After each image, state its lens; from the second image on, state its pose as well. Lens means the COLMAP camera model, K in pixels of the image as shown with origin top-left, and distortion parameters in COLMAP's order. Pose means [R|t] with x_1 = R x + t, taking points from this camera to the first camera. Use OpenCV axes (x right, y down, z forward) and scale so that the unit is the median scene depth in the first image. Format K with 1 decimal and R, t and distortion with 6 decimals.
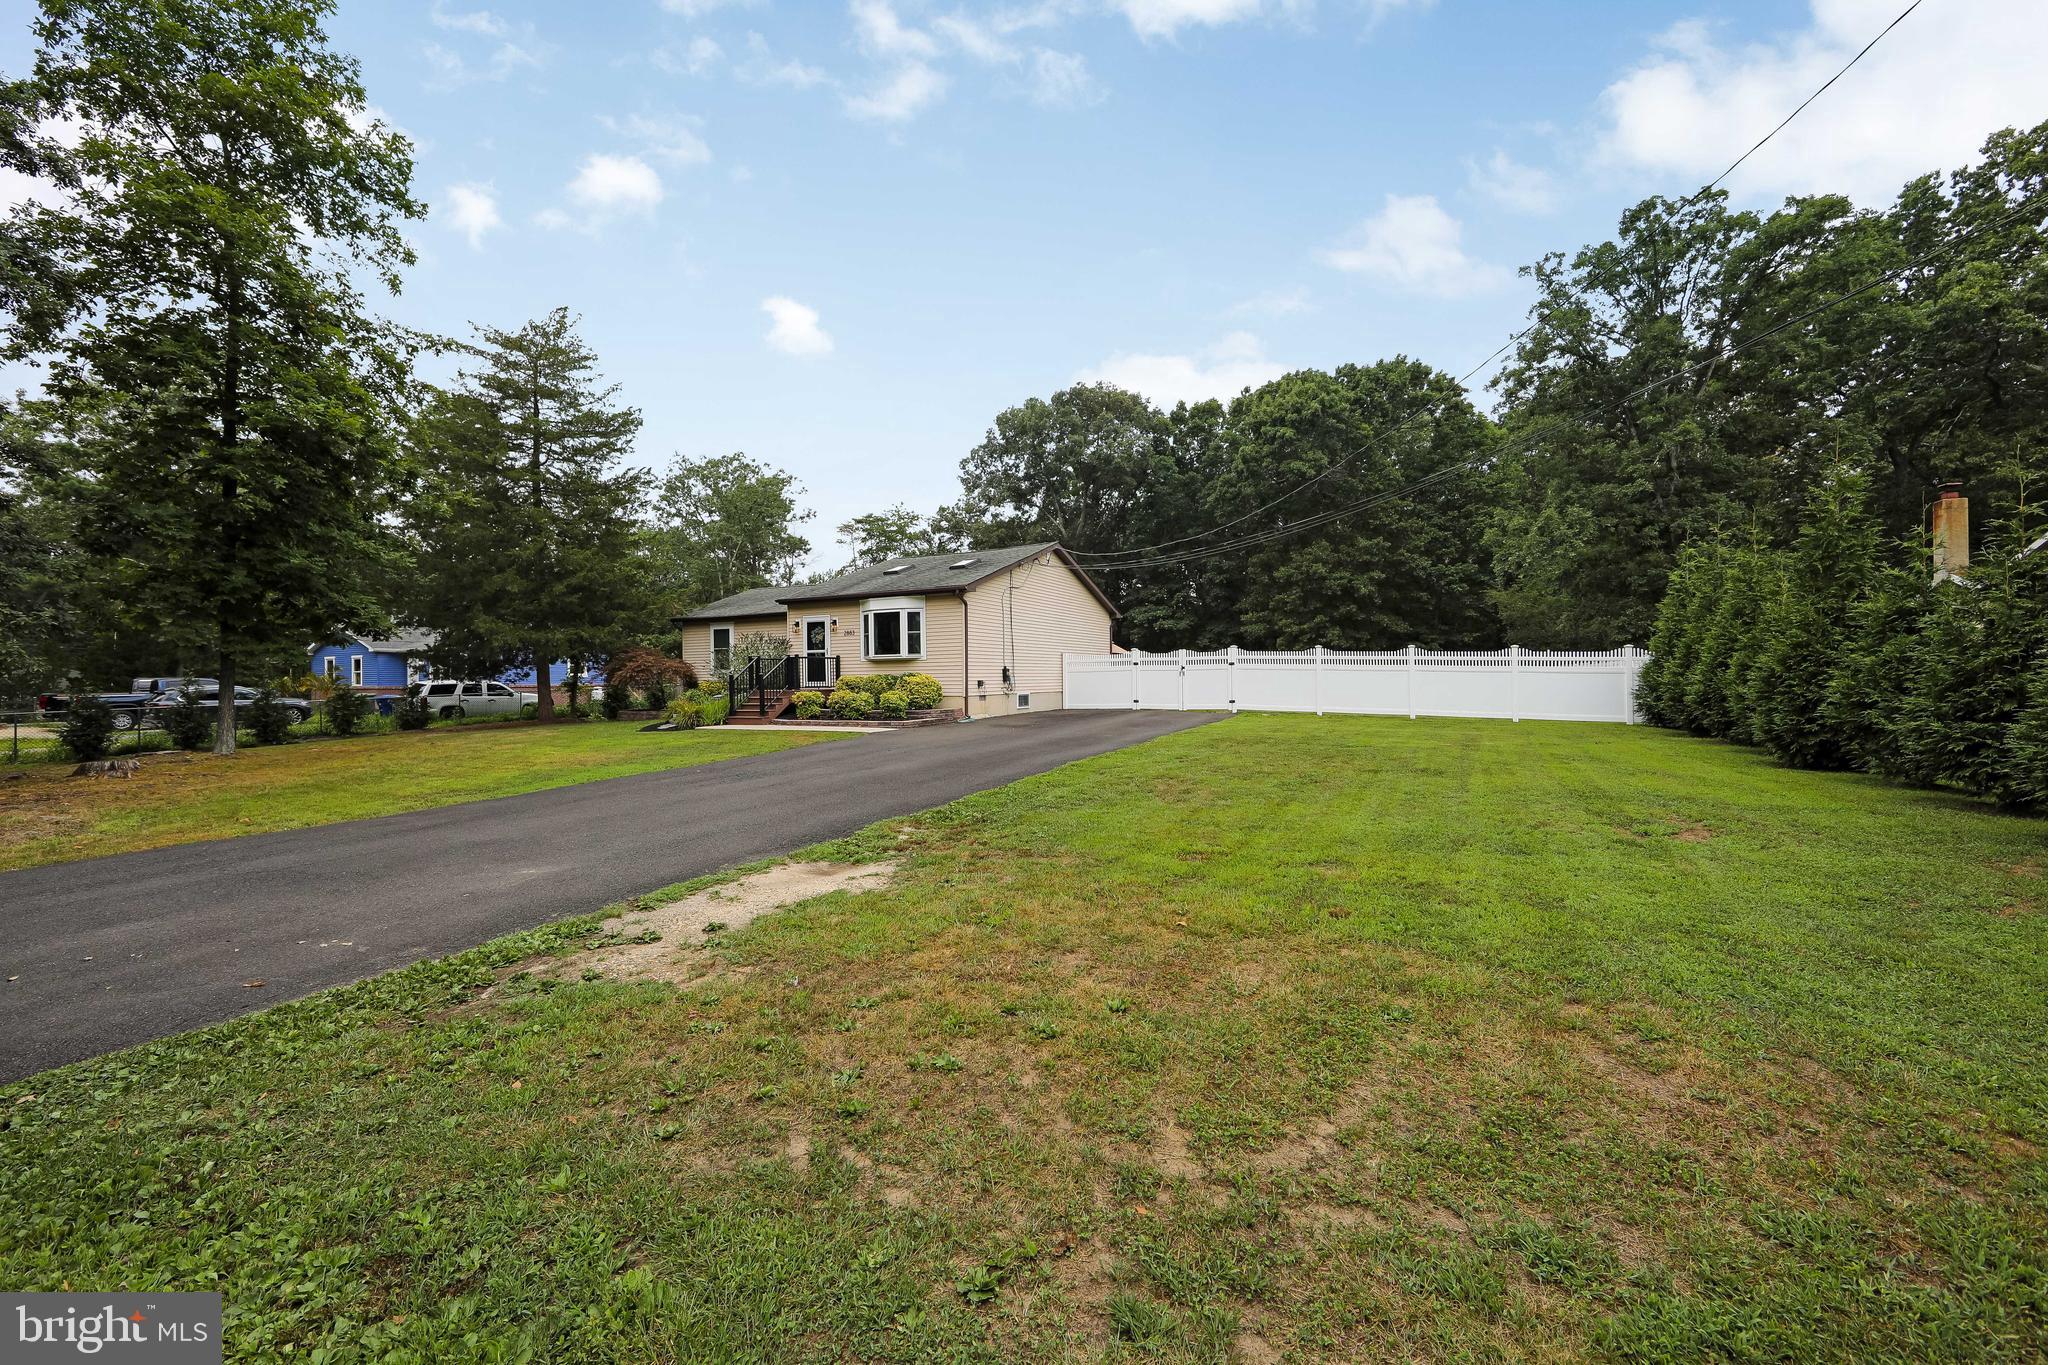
lens RADIAL K [[812.5, 0, 1006.1], [0, 812.5, 686.7], [0, 0, 1]] dist [-0.014242, 0.002887]
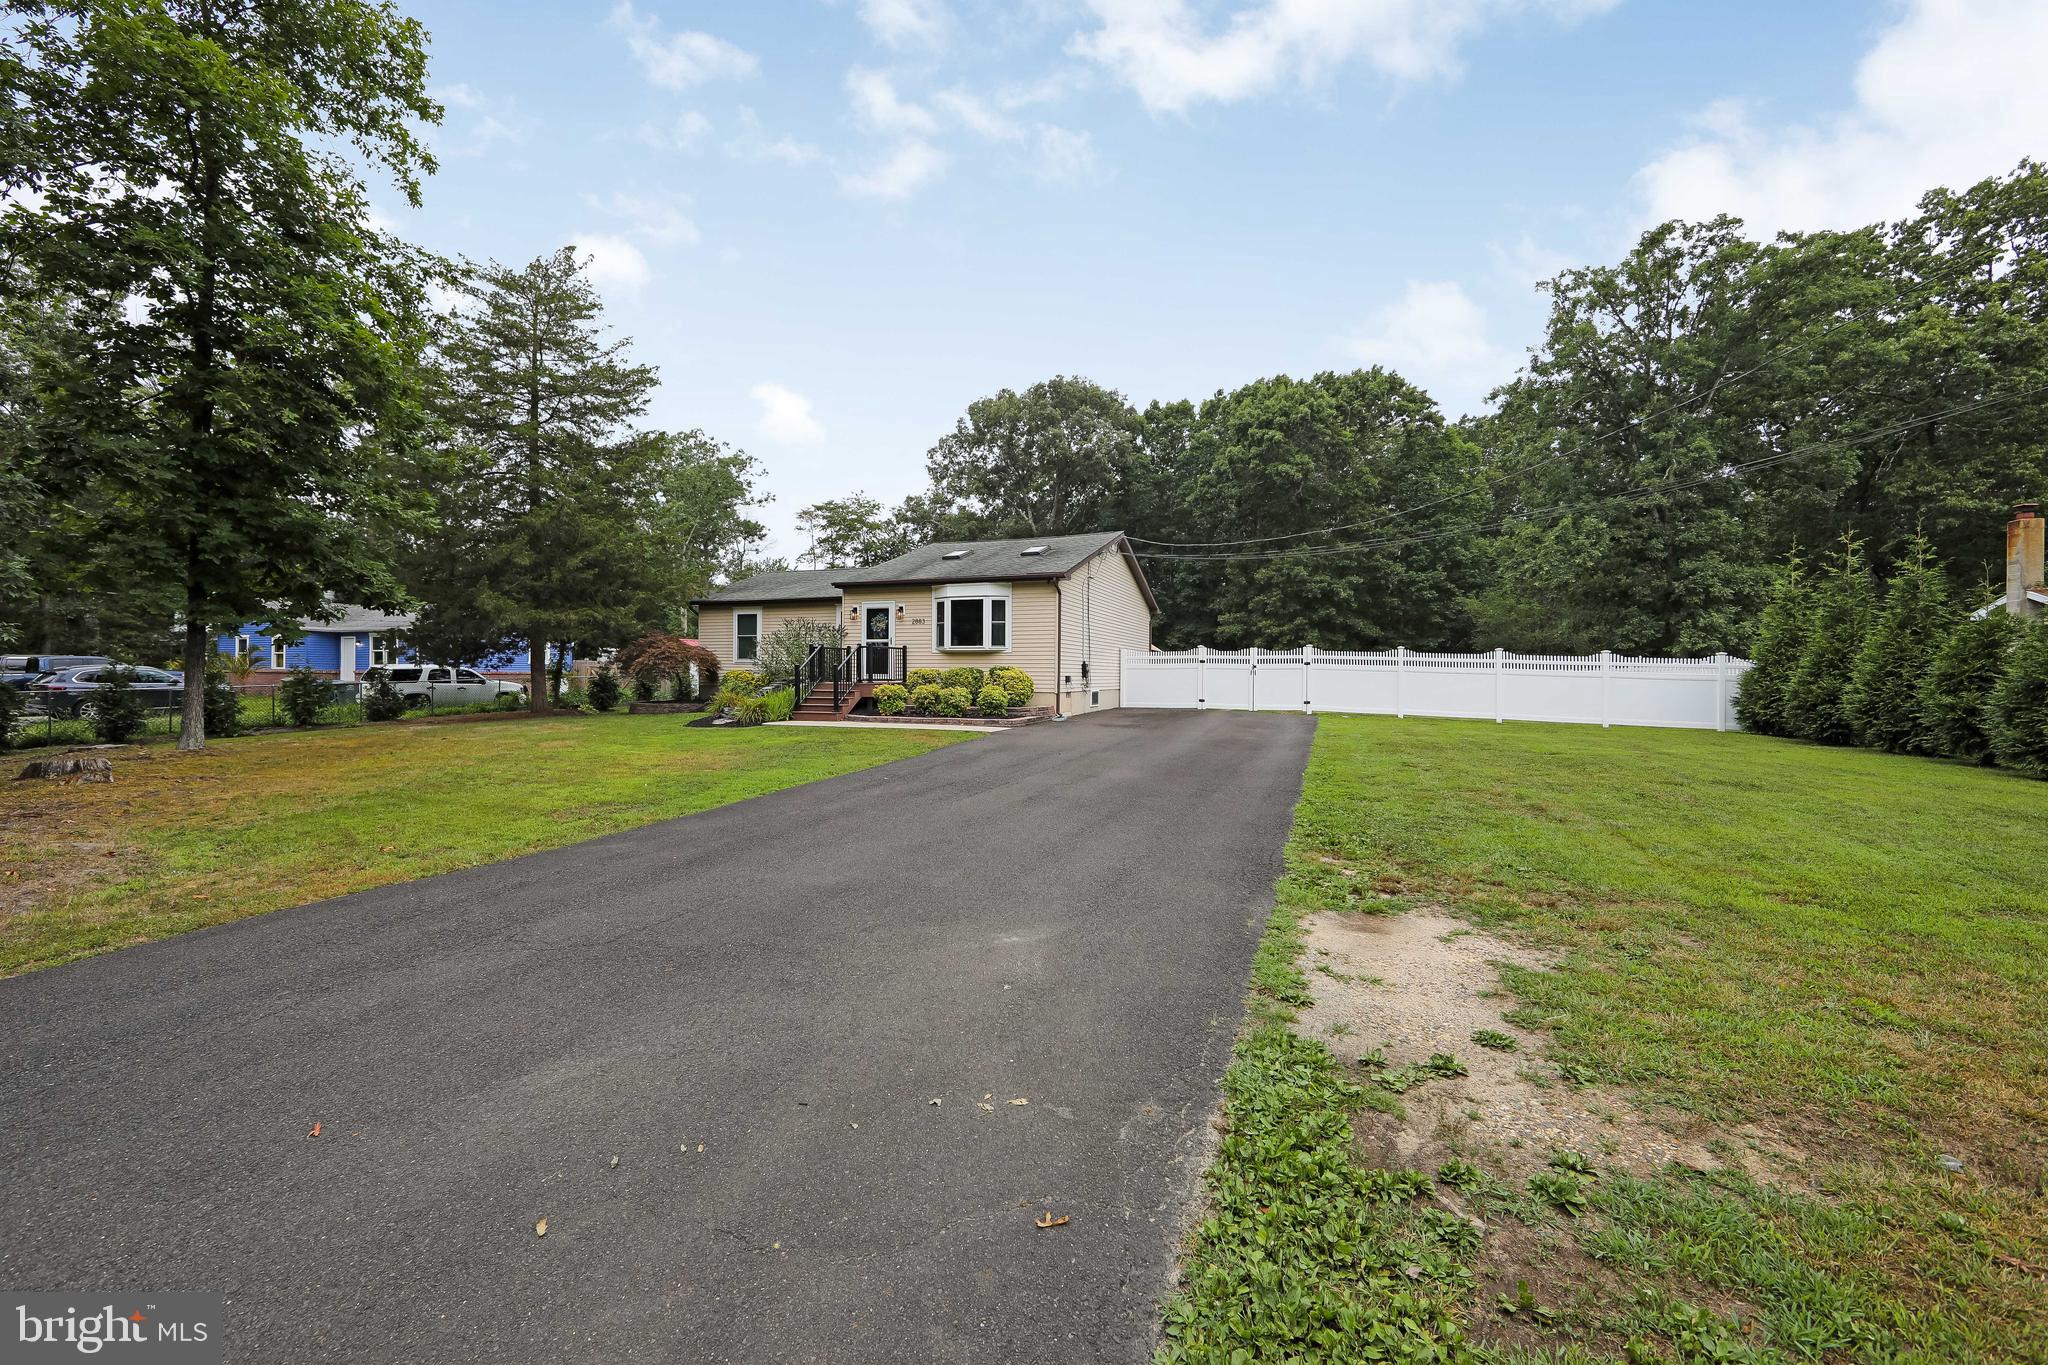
lens RADIAL K [[812.5, 0, 1015.5], [0, 812.5, 680.9], [0, 0, 1]] dist [-0.014242, 0.002887]
pose [[0.994227, 0.017833, 0.105807, -0.146301], [-0.017512, 0.999839, -0.003964, 0.001906], [-0.105861, 0.002088, 0.994379, 0.066967]]
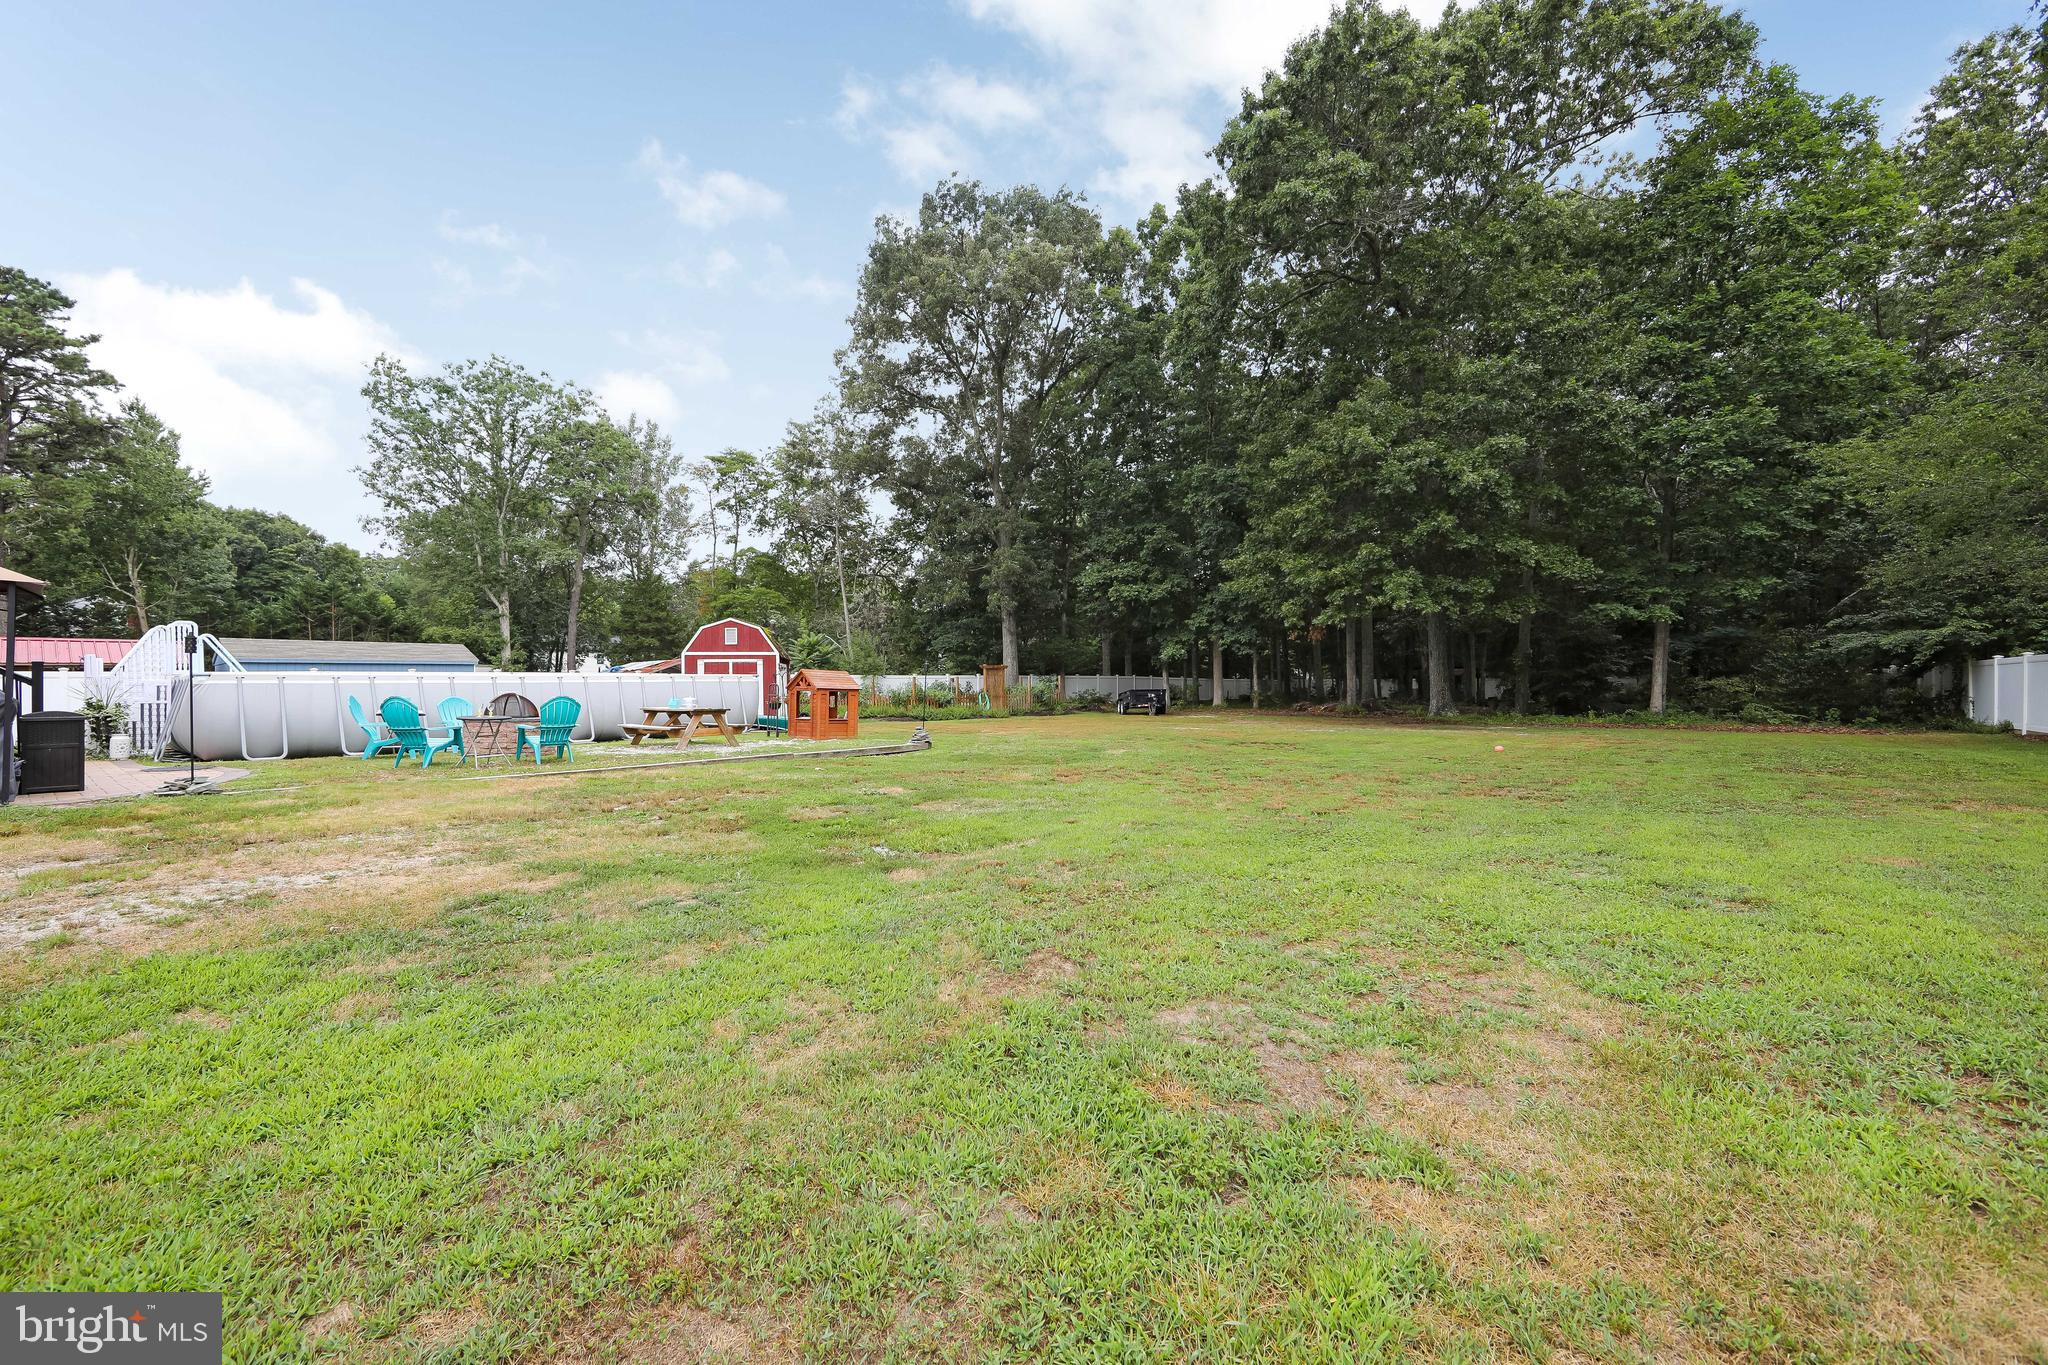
lens RADIAL K [[812.5, 0, 1005.4], [0, 812.5, 673.9], [0, 0, 1]] dist [-0.014242, 0.002887]
pose [[0.982487, -0.011506, -0.185975, 0.567240], [0.009898, 0.999905, -0.009576, -0.032270], [0.186067, 0.007567, 0.982508, 1.099208]]
